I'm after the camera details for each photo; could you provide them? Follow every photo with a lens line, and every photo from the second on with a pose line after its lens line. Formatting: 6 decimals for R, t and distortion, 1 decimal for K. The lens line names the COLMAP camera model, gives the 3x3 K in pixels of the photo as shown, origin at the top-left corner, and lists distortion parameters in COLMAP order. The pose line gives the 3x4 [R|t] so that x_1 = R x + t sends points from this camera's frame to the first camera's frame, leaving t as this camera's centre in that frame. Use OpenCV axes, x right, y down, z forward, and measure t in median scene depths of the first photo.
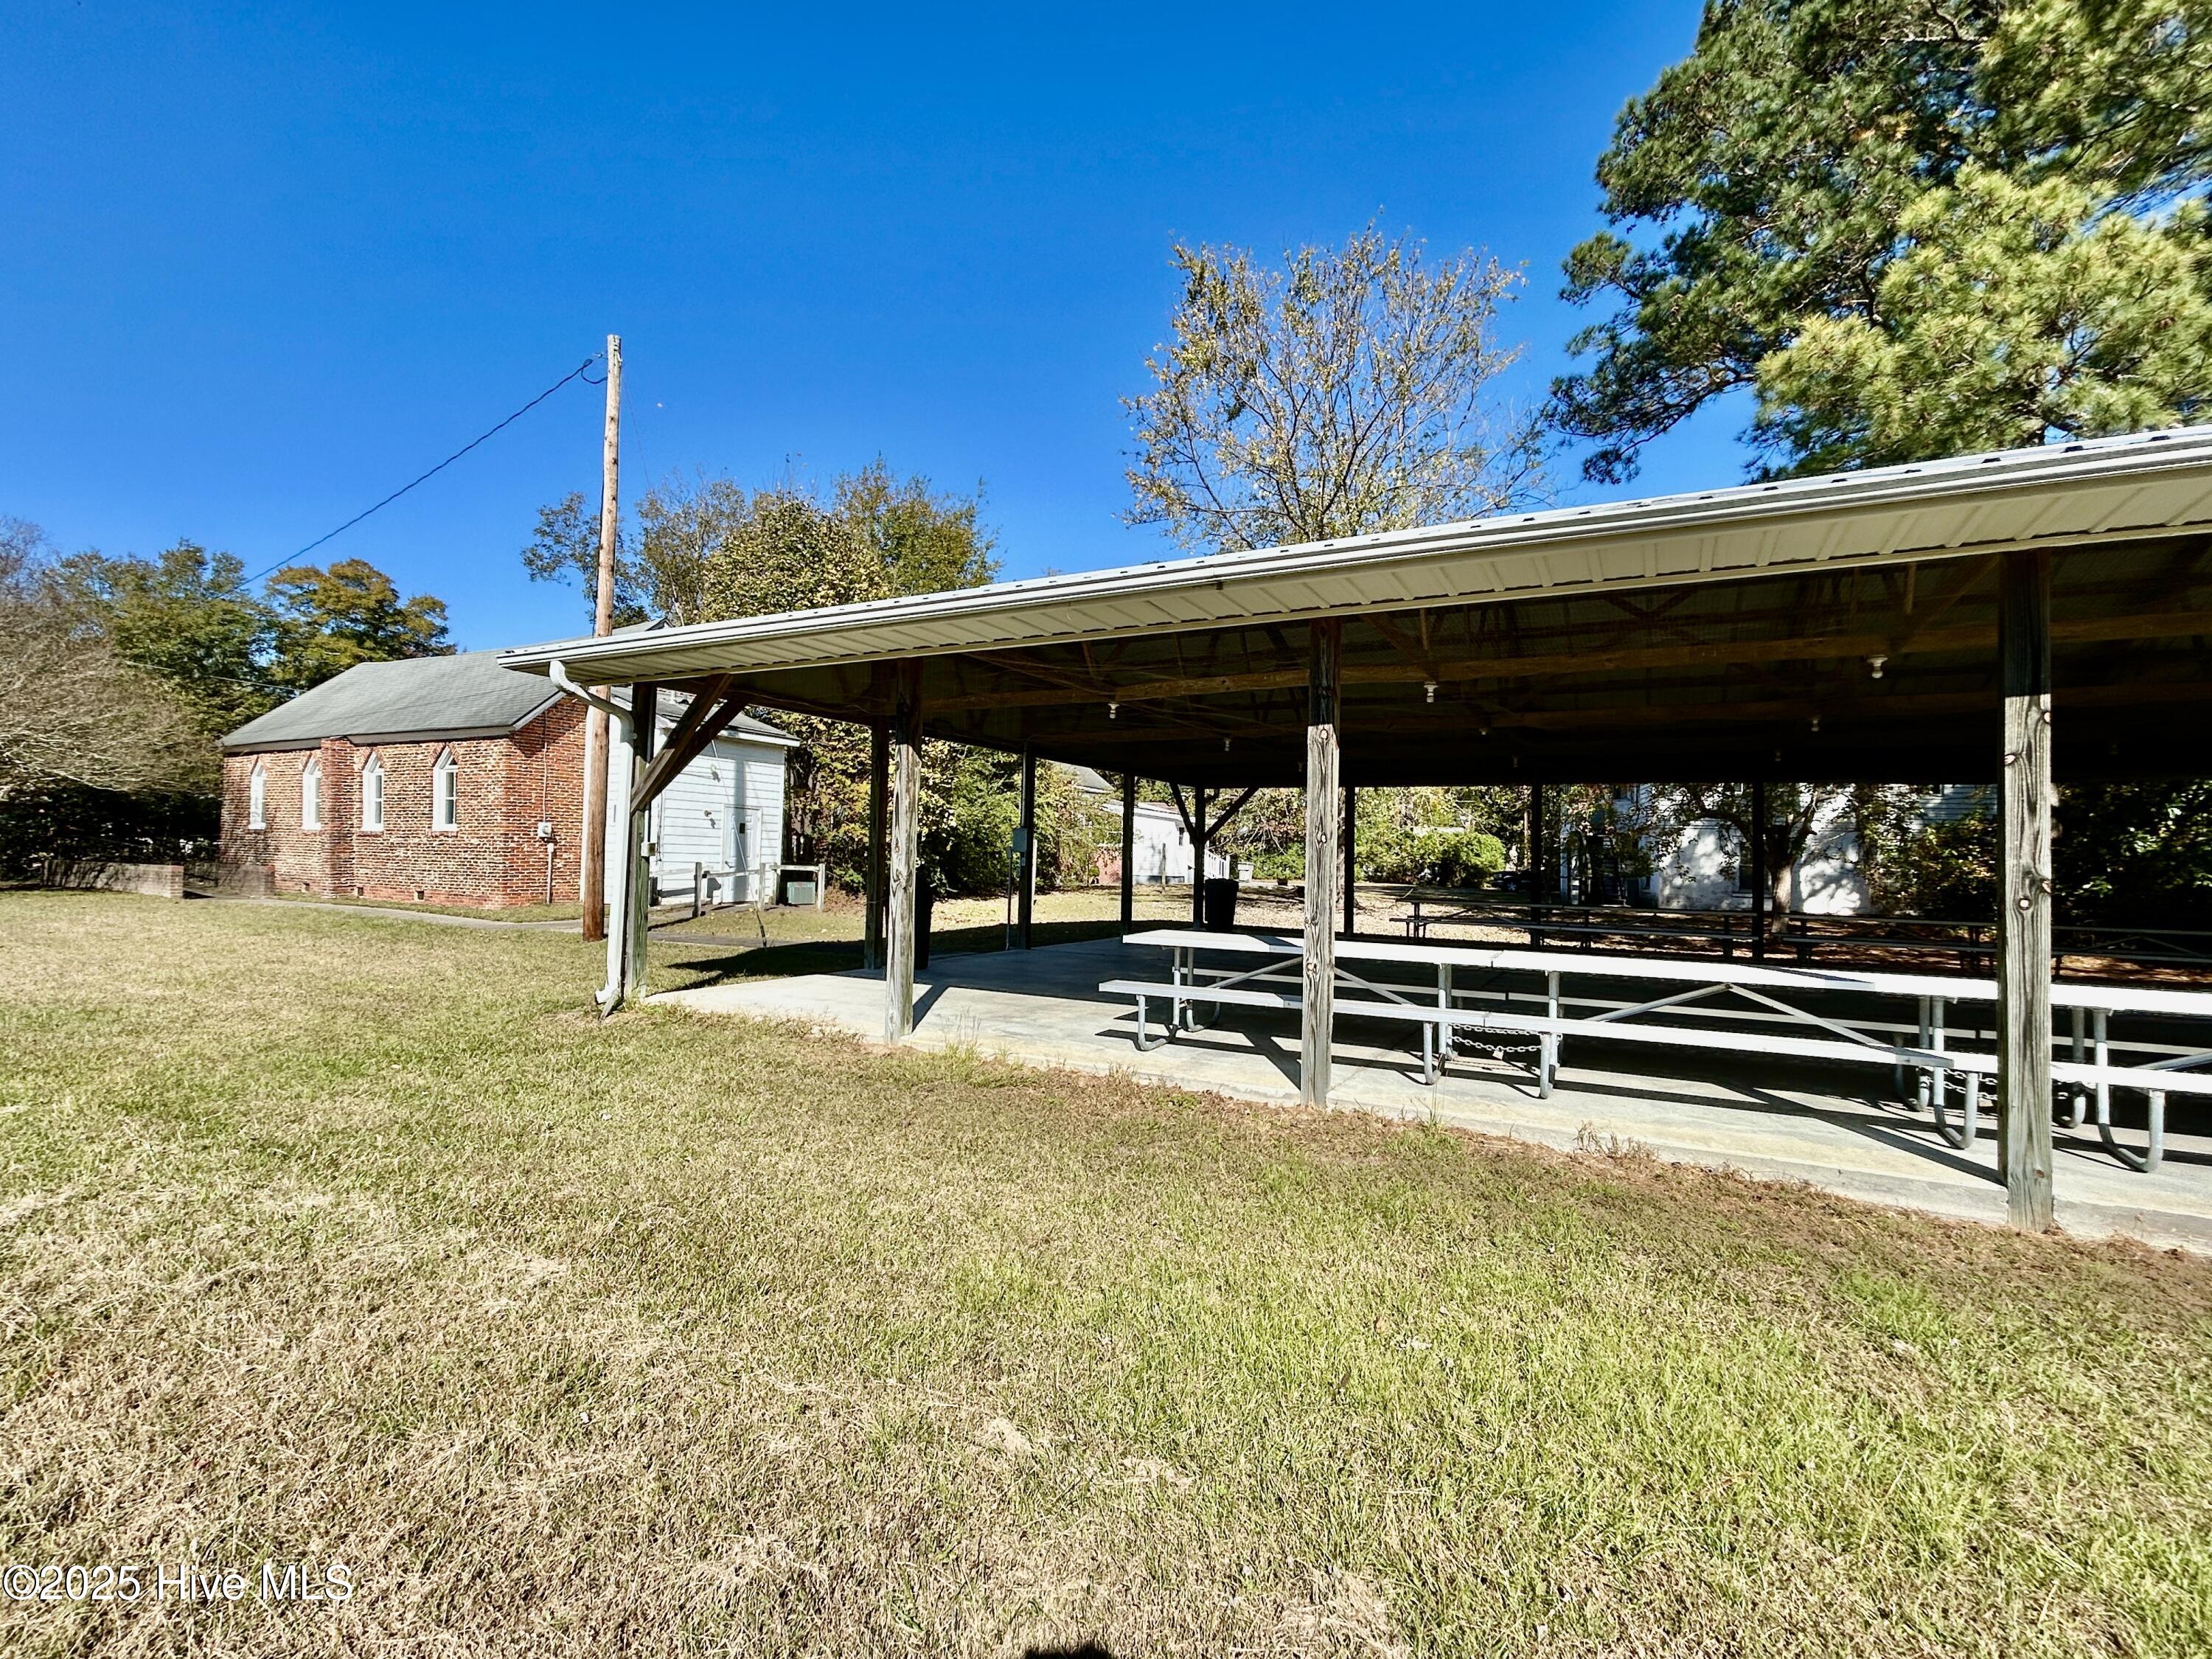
lens RADIAL K [[975.0, 0, 1101.8], [0, 975.0, 827.9], [0, 0, 1]] dist [-0.002887, -0.000368]
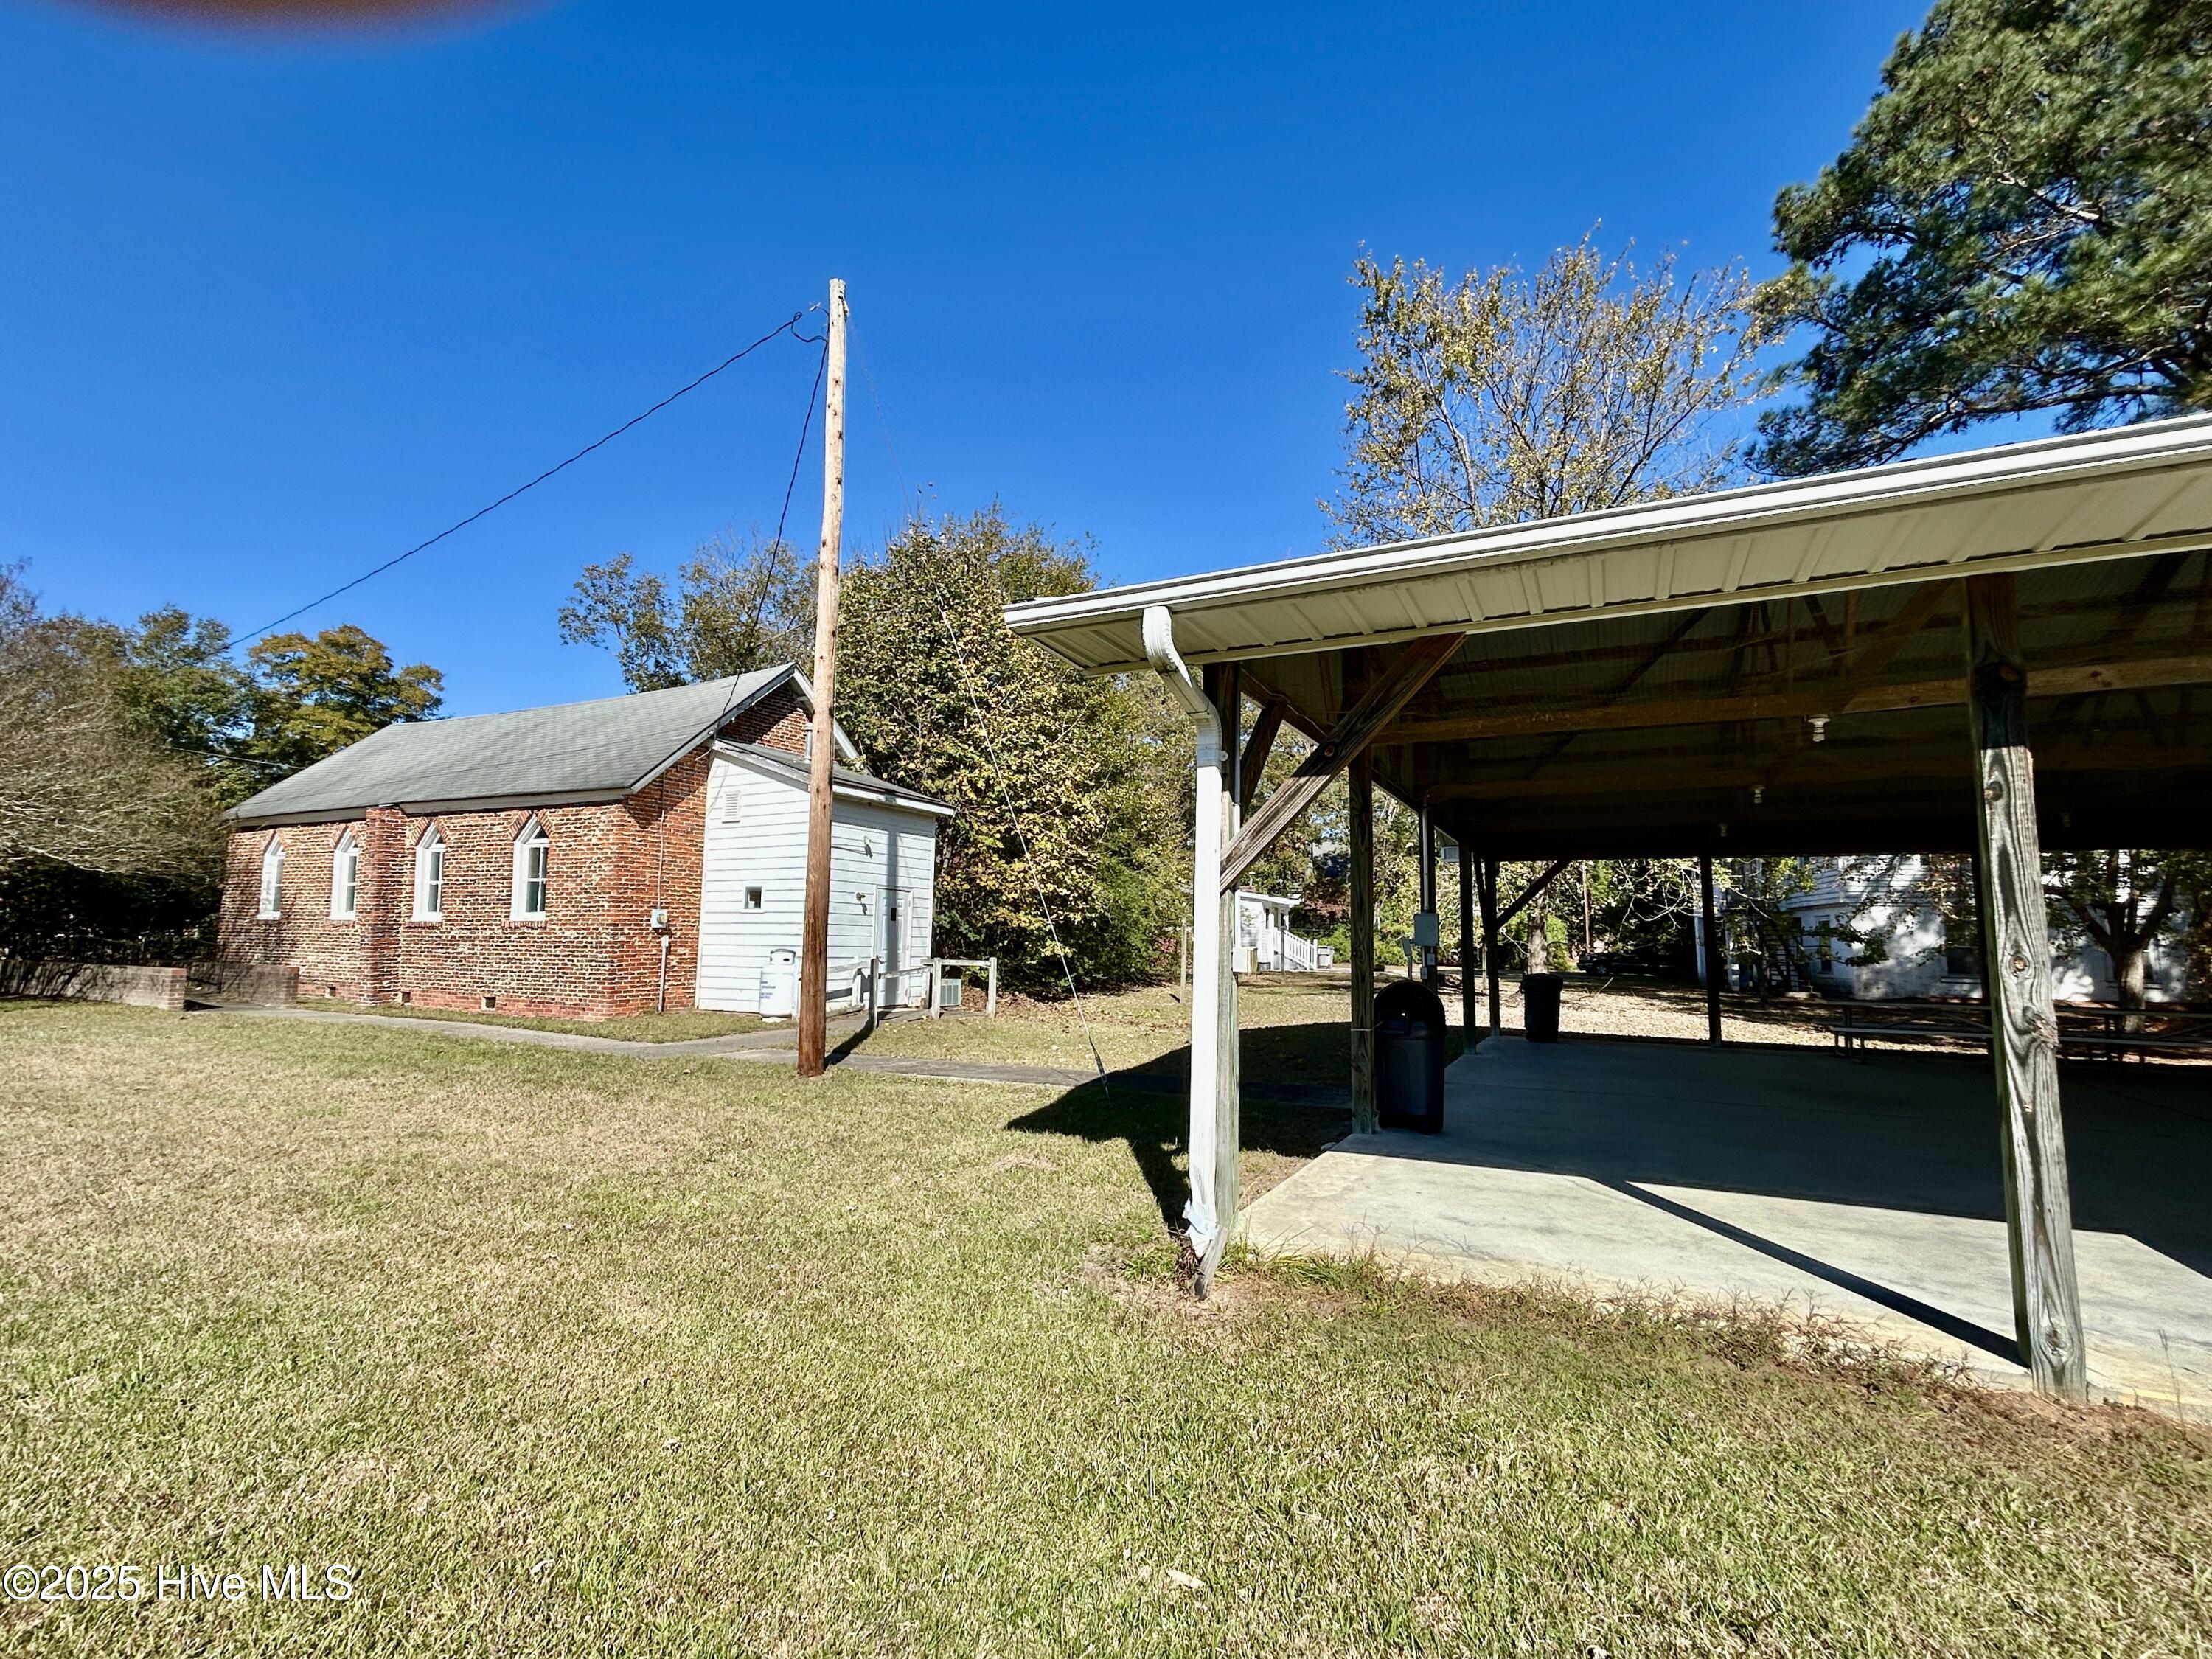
lens RADIAL K [[975.0, 0, 1108.9], [0, 975.0, 832.4], [0, 0, 1]] dist [-0.002887, -0.000368]
pose [[0.999307, -0.004242, 0.036968, -0.214620], [0.007122, 0.996918, -0.078127, -0.003183], [-0.036522, 0.078336, 0.996258, 0.171610]]
